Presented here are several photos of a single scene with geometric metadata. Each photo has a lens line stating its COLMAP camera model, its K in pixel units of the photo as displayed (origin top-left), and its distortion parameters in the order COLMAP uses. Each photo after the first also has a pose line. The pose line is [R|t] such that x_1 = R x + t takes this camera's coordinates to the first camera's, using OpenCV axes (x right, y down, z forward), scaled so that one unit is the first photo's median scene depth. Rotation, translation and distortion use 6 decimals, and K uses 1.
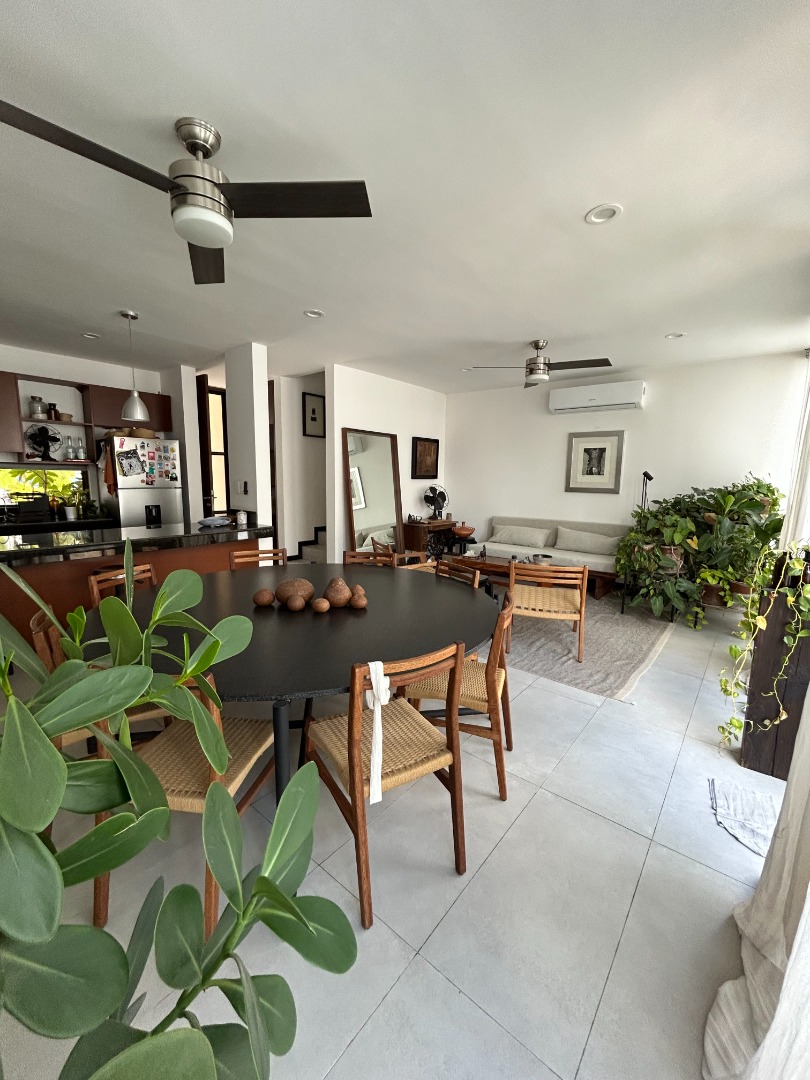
lens RADIAL K [[434.5, 0, 399.9], [0, 434.5, 544.0], [0, 0, 1]] dist [-0.002270, 0.001810]
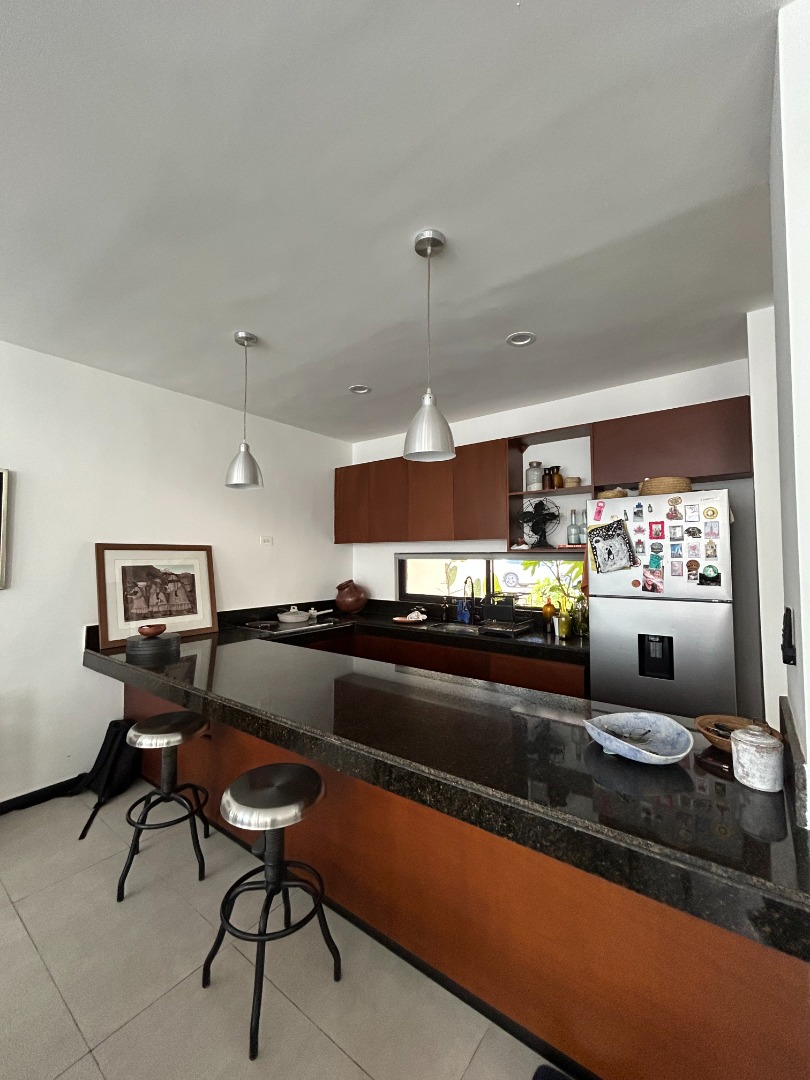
lens RADIAL K [[434.5, 0, 404.3], [0, 434.5, 539.0], [0, 0, 1]] dist [-0.002270, 0.001810]
pose [[0.059551, -0.052071, -0.996866, -0.122299], [-0.145985, 0.987447, -0.060300, -0.125662], [0.987493, 0.149118, 0.051202, 0.708764]]
